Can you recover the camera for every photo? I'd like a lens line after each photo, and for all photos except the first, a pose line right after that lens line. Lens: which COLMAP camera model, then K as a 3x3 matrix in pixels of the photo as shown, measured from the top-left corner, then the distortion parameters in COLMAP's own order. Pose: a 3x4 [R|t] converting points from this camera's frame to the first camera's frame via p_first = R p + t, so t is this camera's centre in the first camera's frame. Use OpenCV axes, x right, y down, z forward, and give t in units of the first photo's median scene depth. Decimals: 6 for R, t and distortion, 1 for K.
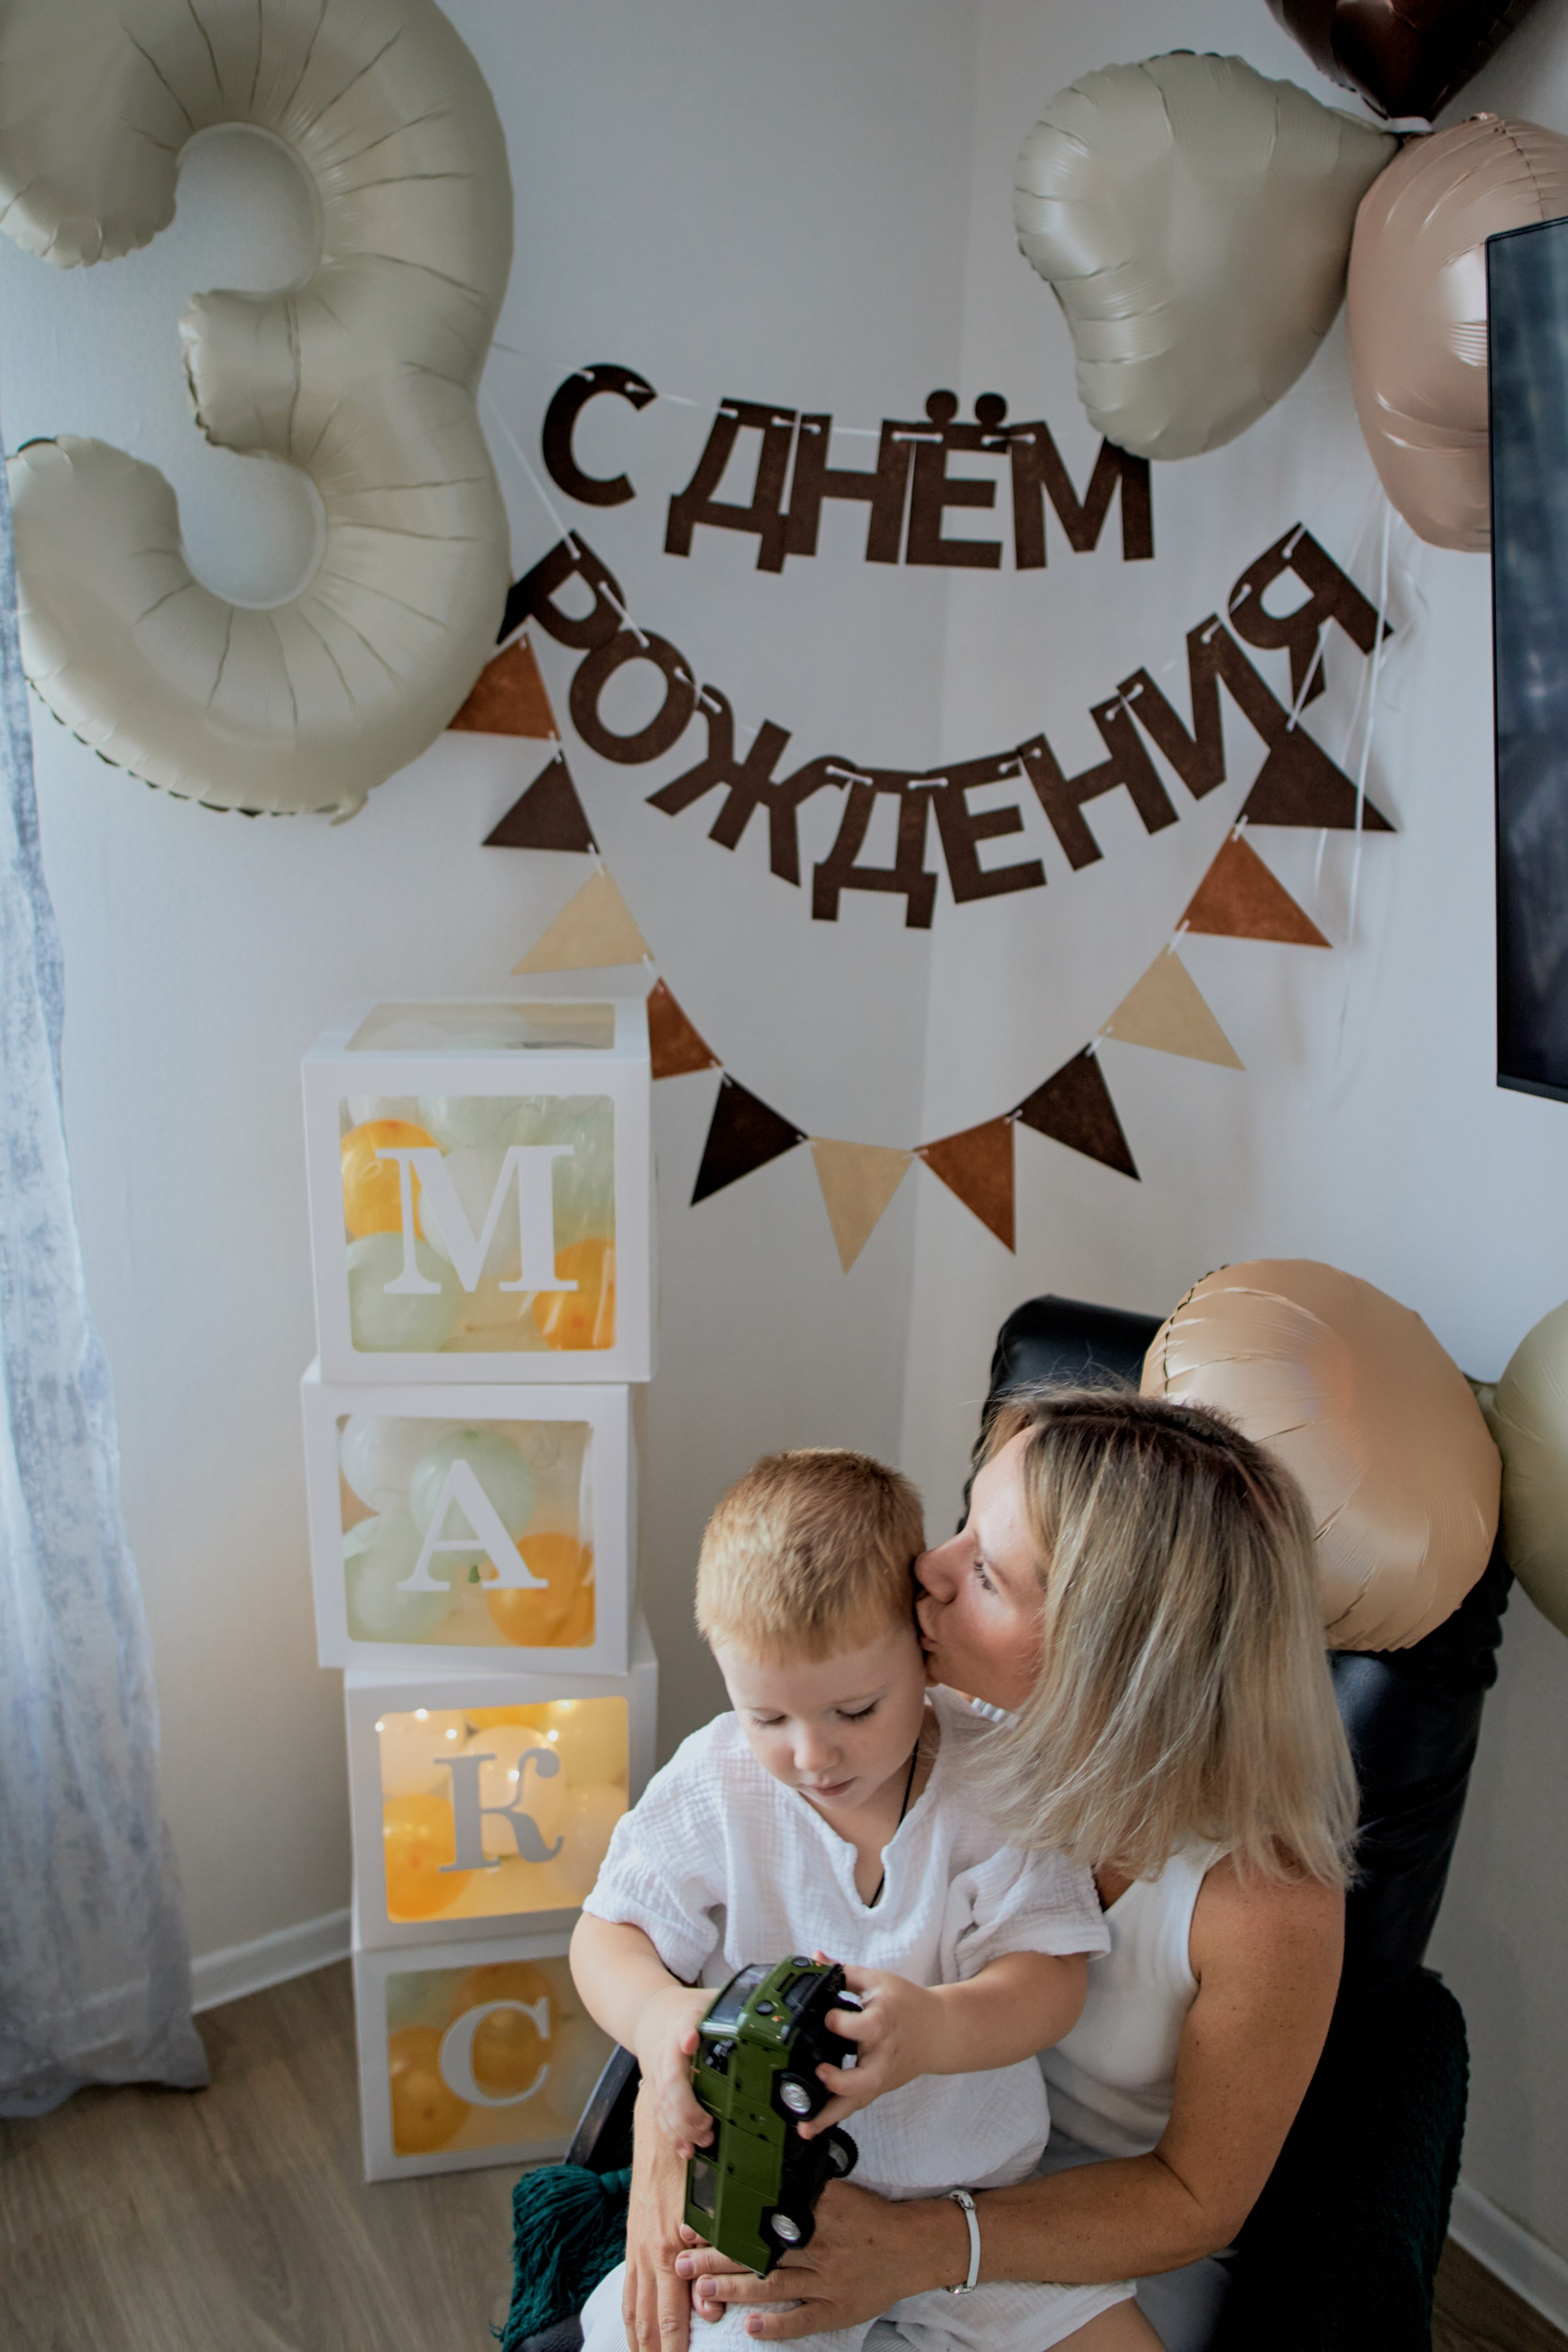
lens RADIAL K [[1730.9, 0, 783.4], [0, 1730.9, 1164.0], [0, 0, 1]] dist [-0.107502, 0.068169]
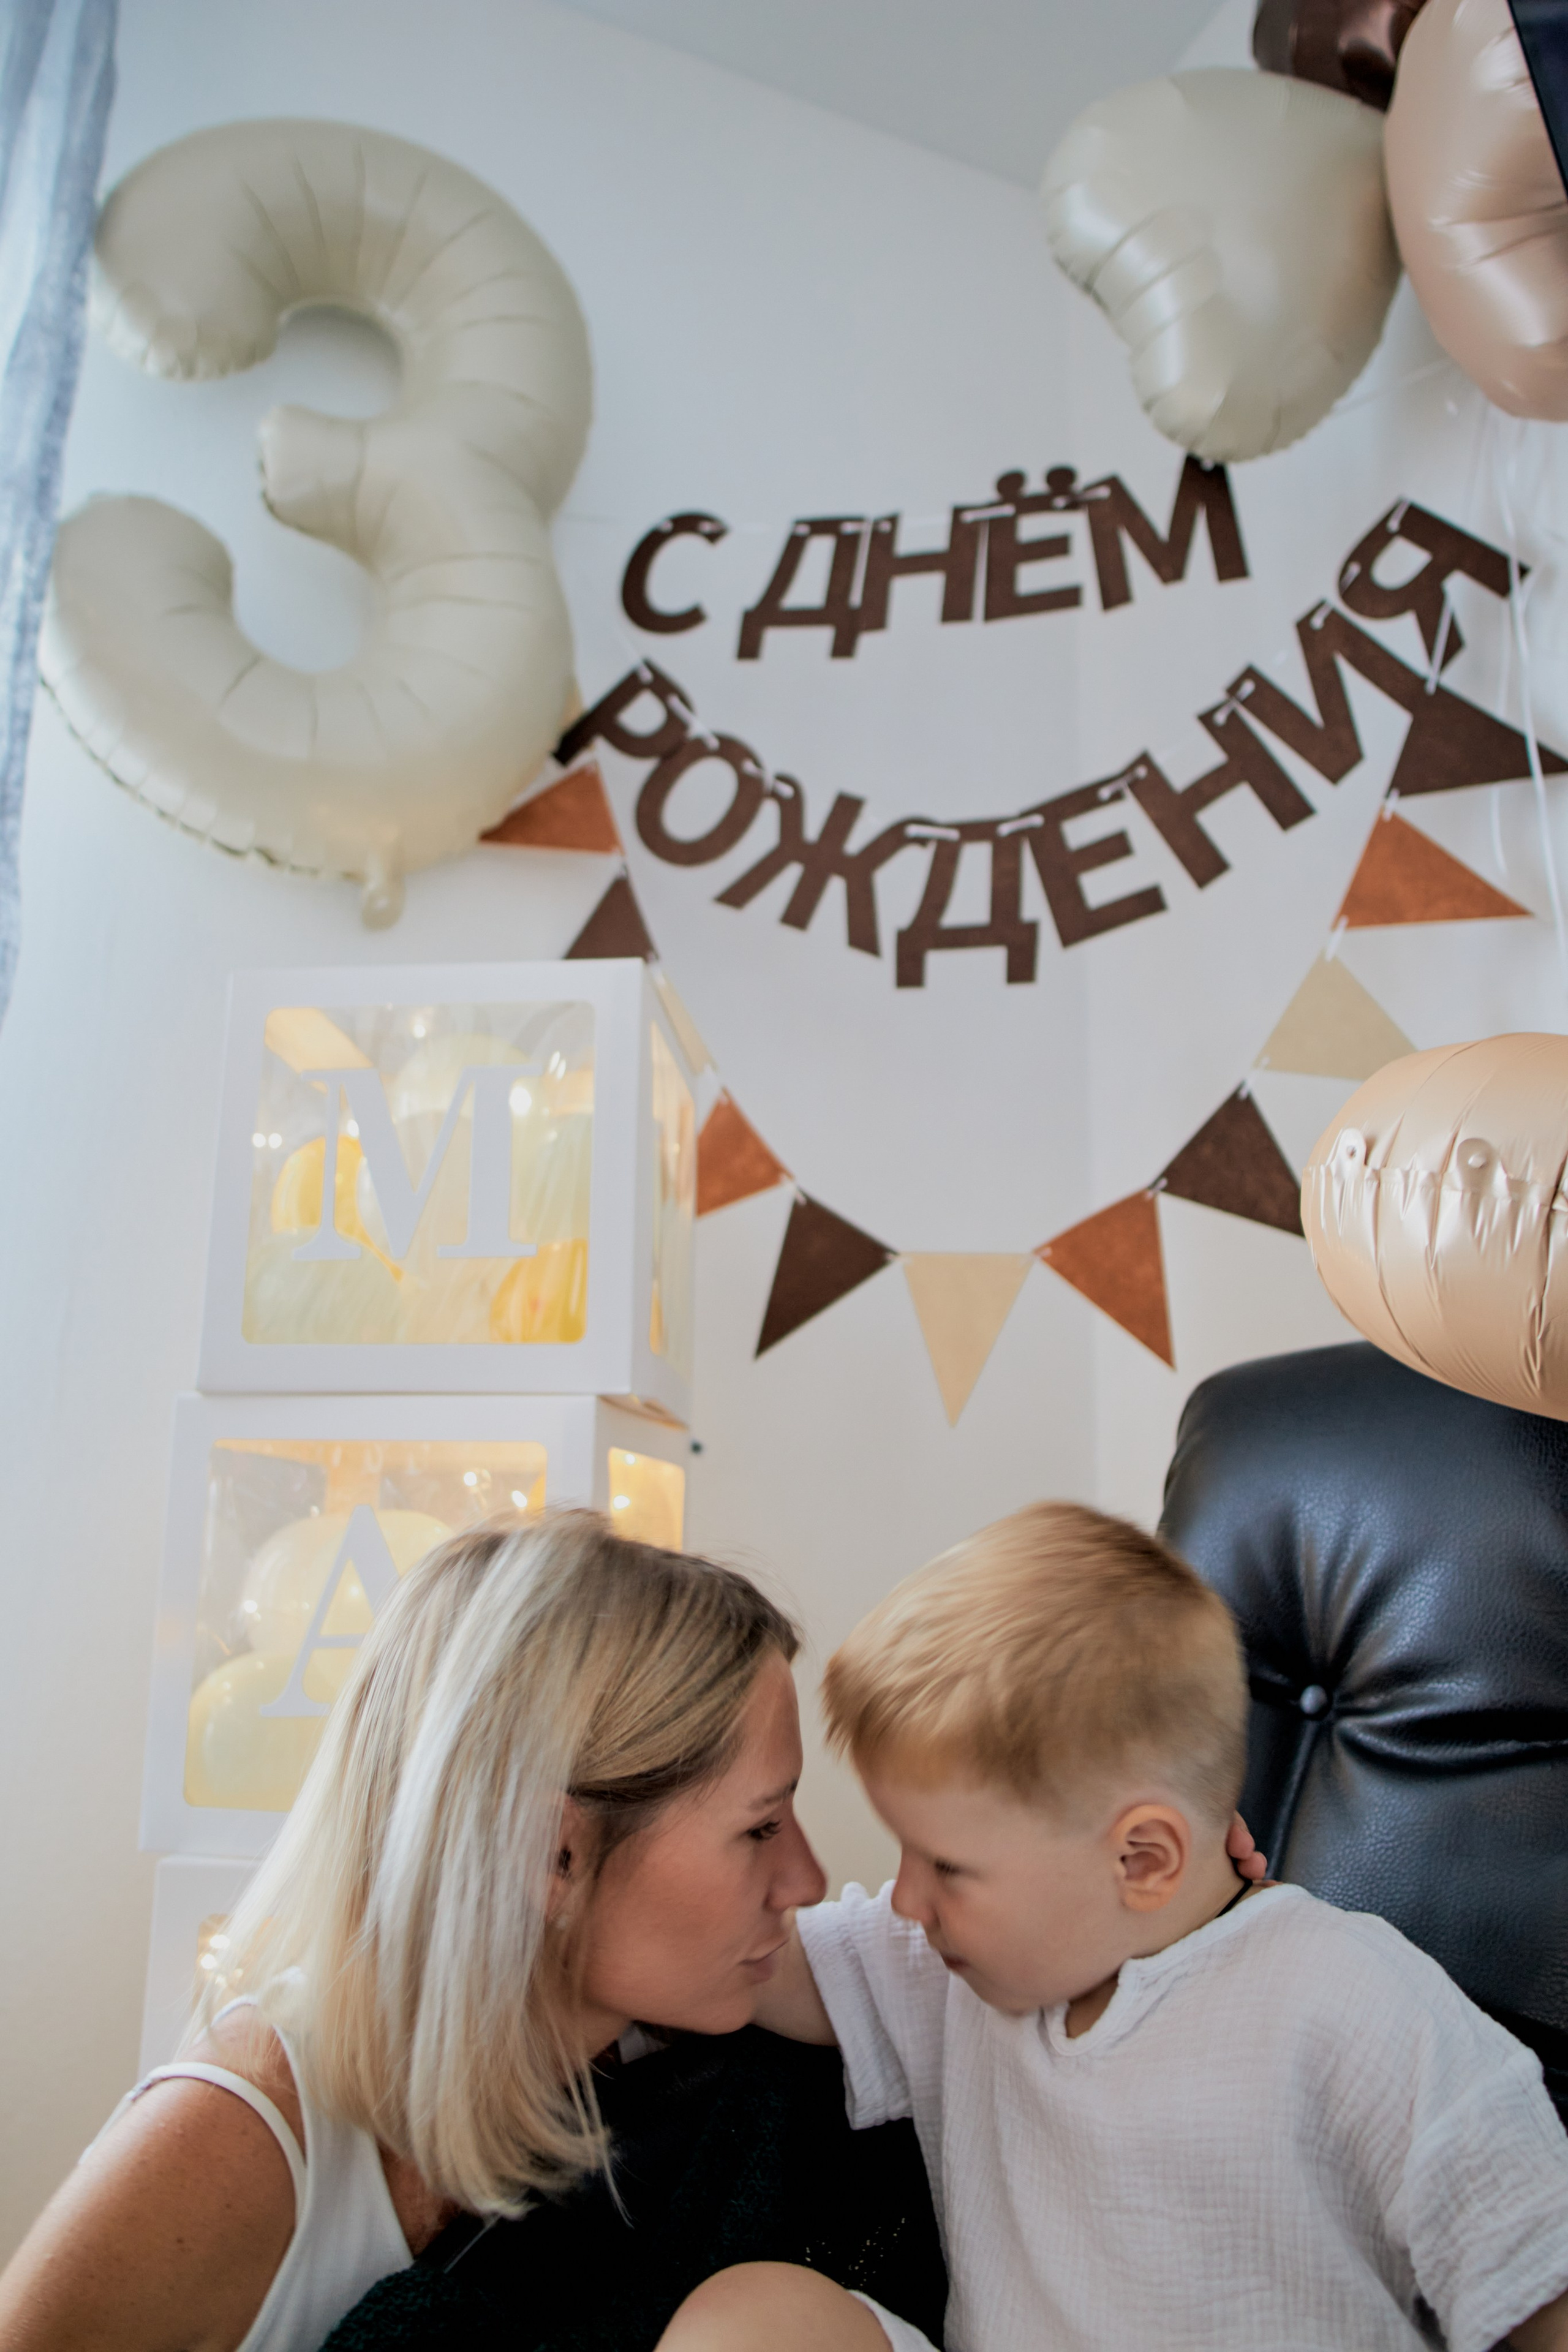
lens RADIAL K [[1730.9, 0, 786.2], [0, 1730.9, 1167.5], [0, 0, 1]] dist [-0.107502, 0.068169]
pose [[0.985823, -0.052428, -0.159390, 0.099613], [-0.033109, 0.870474, -0.491100, 0.371071], [0.164492, 0.489415, 0.856397, 0.330435]]
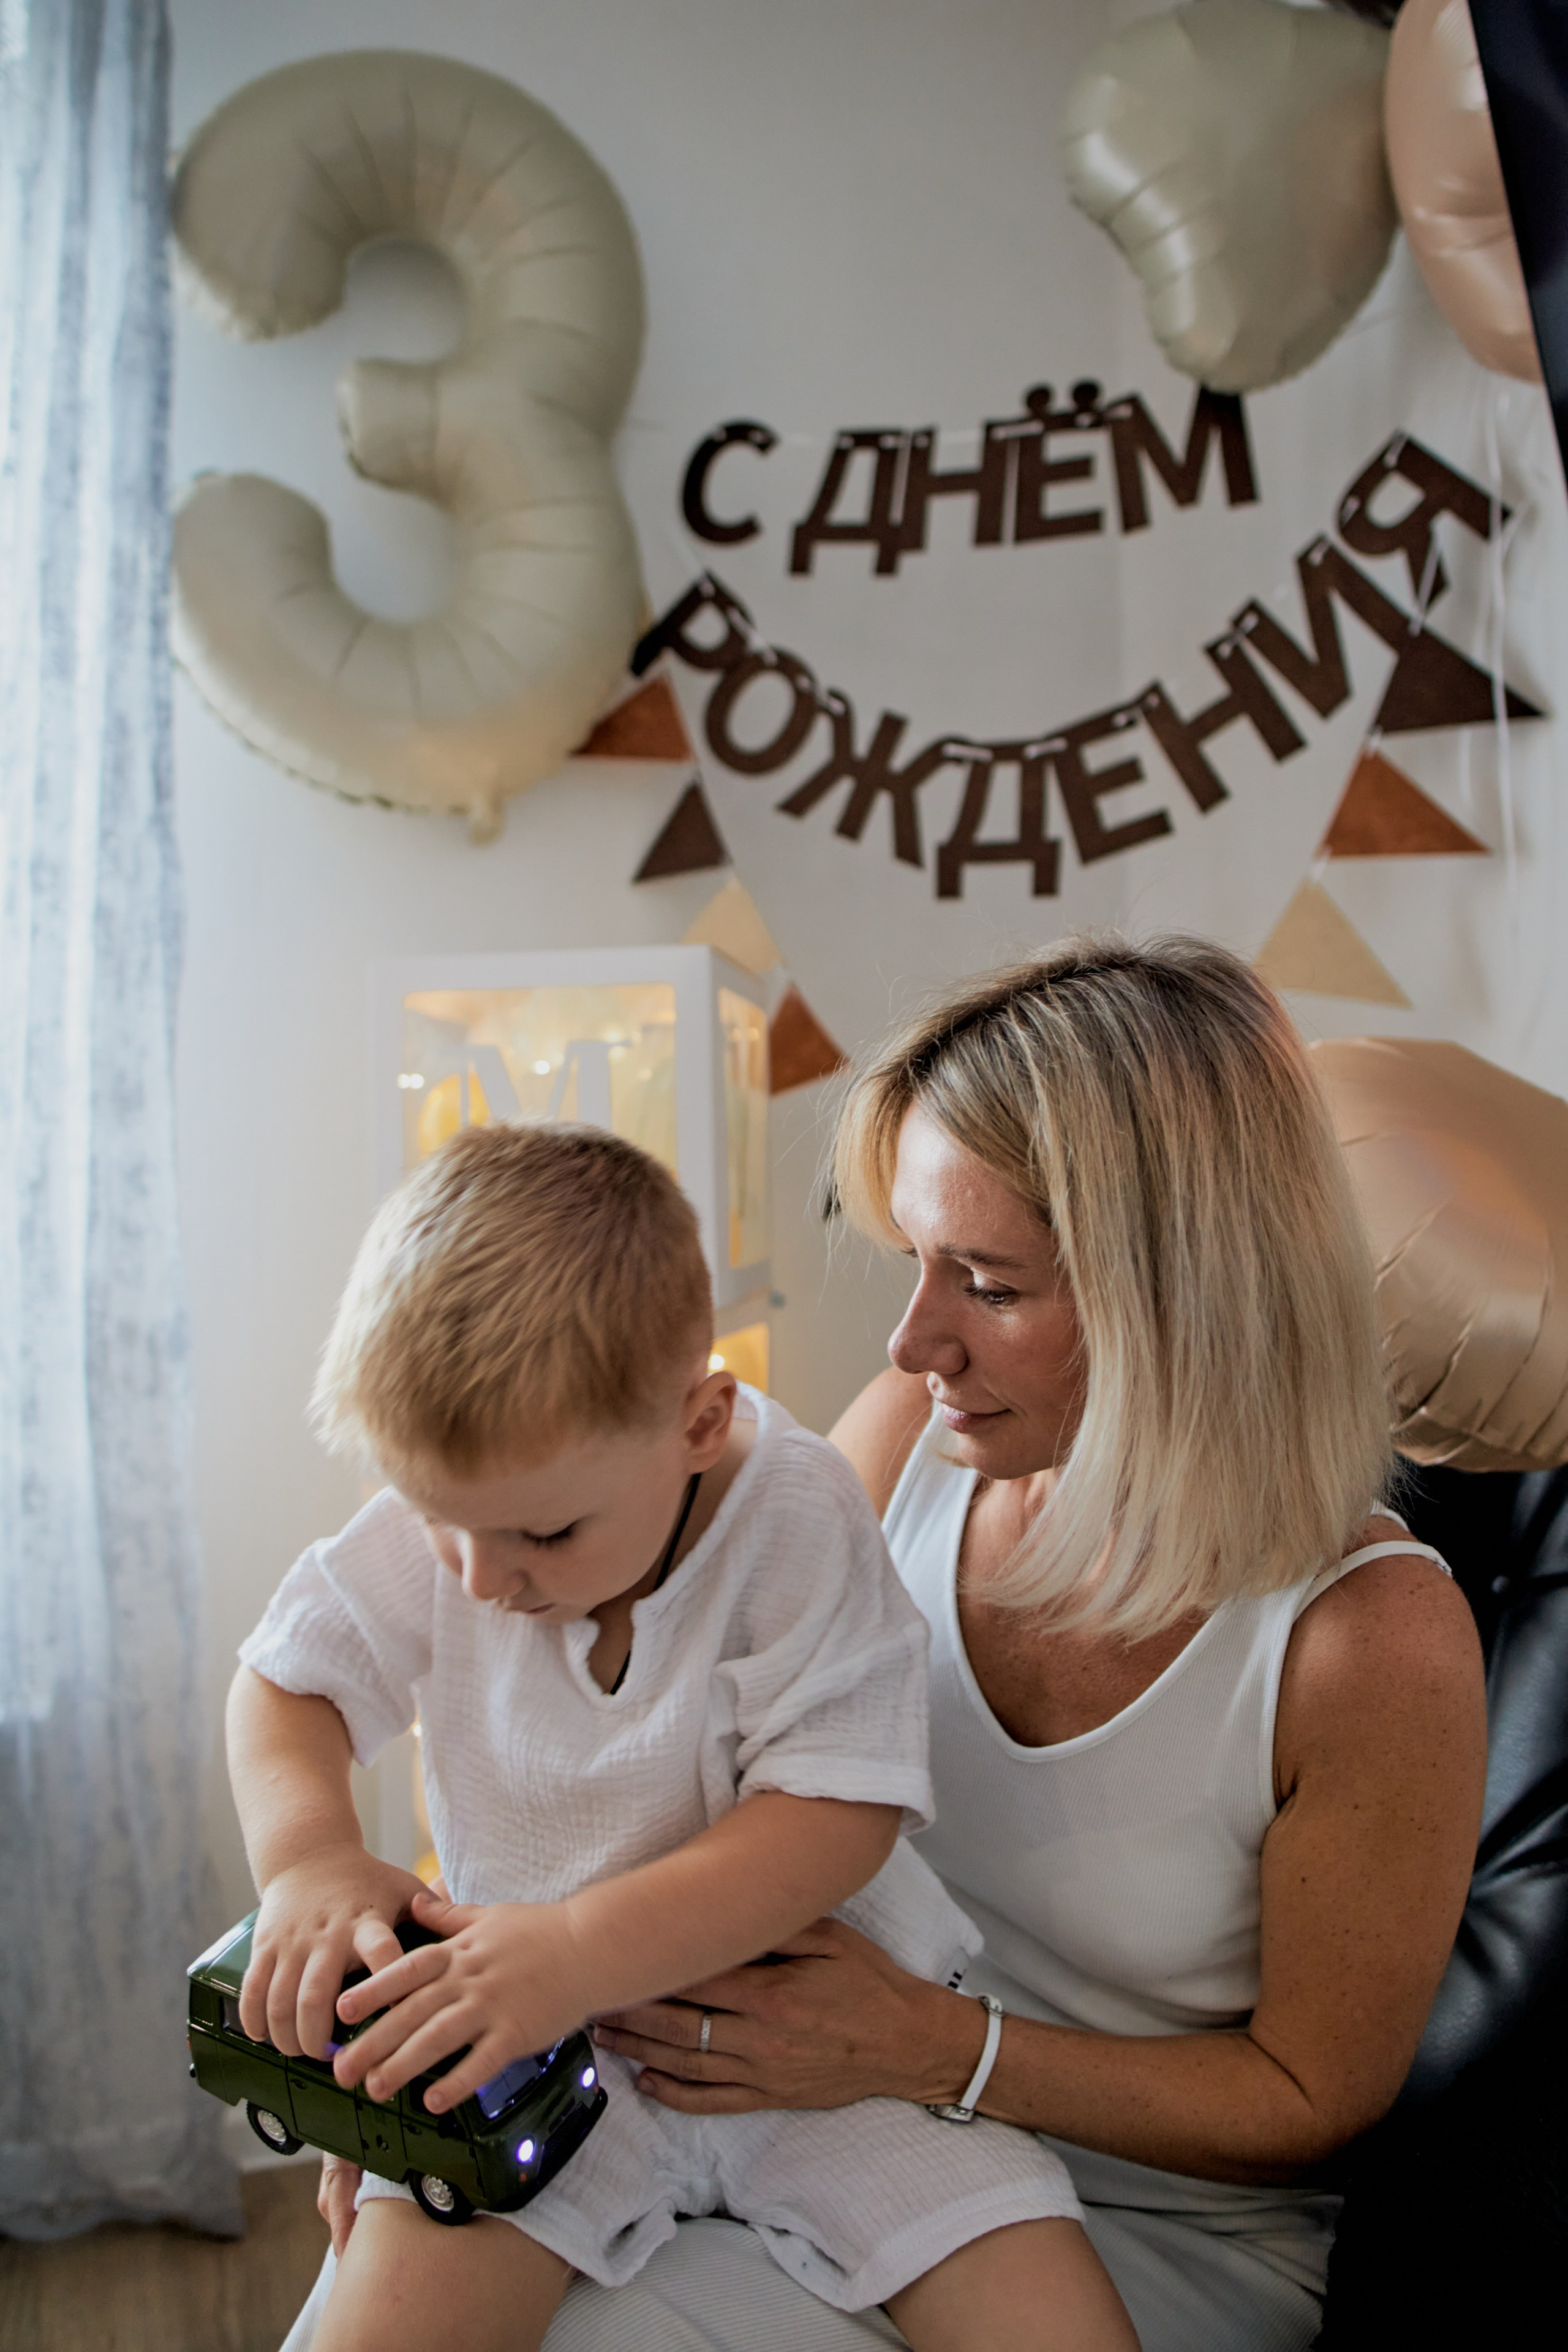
lens RADIAL K [[1730.9, 0, 787.6], [0, 1730.9, 1167.5], [0, 0, 1]] dist [-0.107502, 0.068169]
pose [[0.971323, -0.040193, -0.234340, 0.164950], [-0.029421, 0.957715, -0.286210, 0.295904], [0.235935, 0.284897, 0.929069, 0.136699]]
